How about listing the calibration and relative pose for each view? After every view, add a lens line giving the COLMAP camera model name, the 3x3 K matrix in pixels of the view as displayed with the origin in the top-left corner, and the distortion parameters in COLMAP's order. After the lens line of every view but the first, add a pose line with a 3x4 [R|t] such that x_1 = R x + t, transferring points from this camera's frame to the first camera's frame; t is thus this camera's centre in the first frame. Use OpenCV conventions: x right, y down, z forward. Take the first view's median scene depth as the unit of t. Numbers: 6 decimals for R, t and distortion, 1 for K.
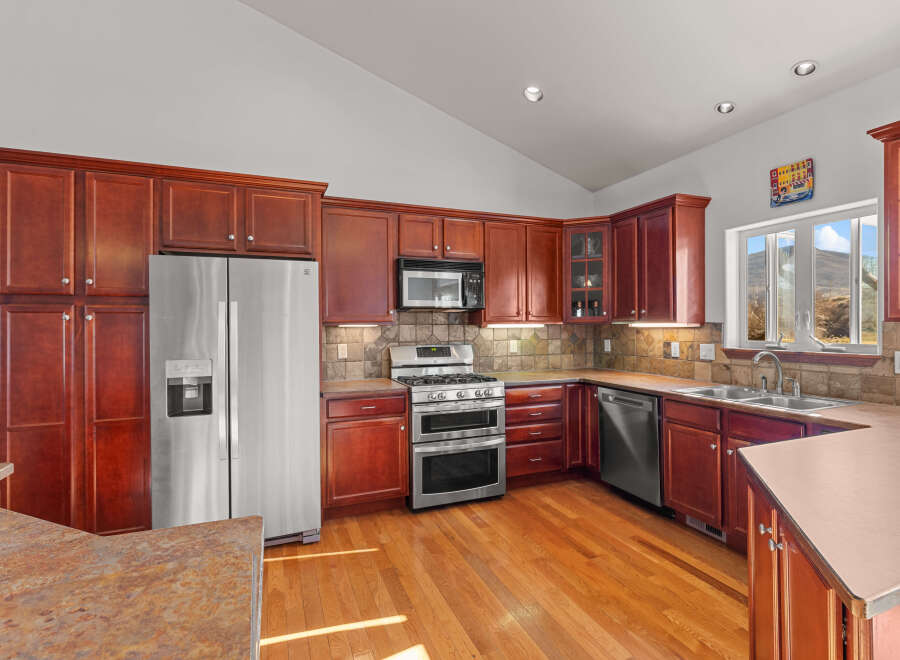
lens RADIAL K [[446.7, 0, 448.1], [0, 446.7, 324.7], [0, 0, 1]] dist [0.014731, -0.006688]
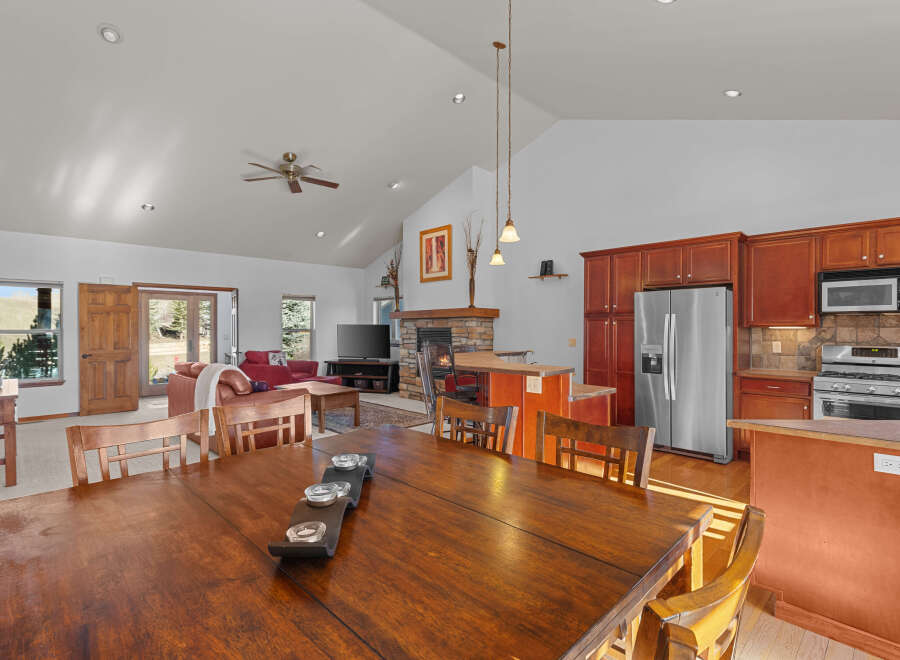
lens RADIAL K [[446.7, 0, 448.0], [0, 446.7, 332.7], [0, 0, 1]] dist [0.014731, -0.006688]
pose [[0.380386, 0.014870, -0.924708, 0.648463], [-0.003401, 0.999886, 0.014680, 0.000877], [0.924822, -0.002439, 0.380393, -0.406348]]
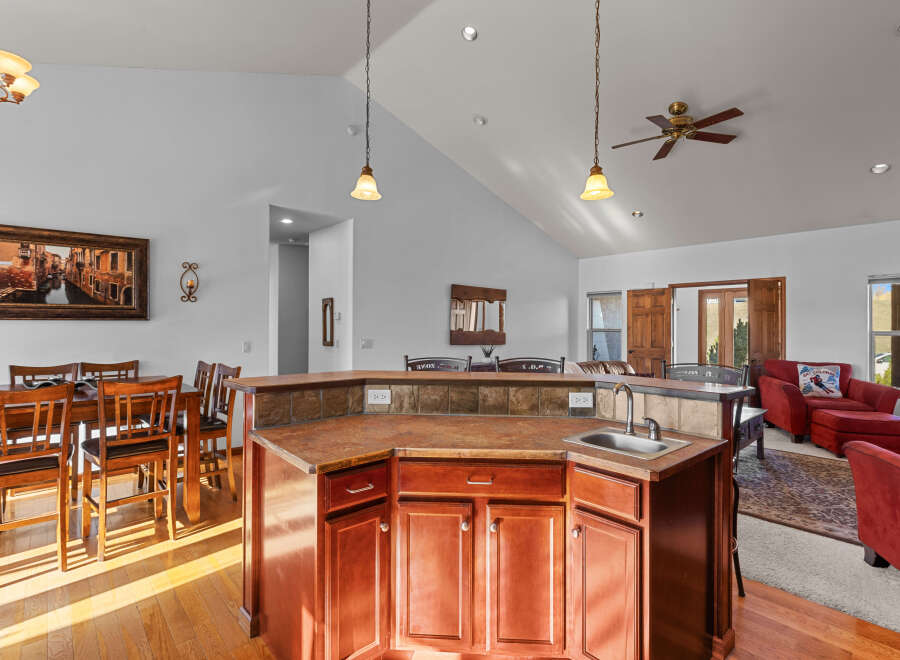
lens RADIAL K [[446.7, 0, 452.1], [0, 446.7, 324.7], [0, 0, 1]] dist [0.014731, -0.006688]
pose [[-0.944382, -0.000344, -0.328849, -0.132496], [-0.000098, 1.000000, -0.000763, 0.000742], [0.328850, -0.000689, -0.944382, 0.763686]]
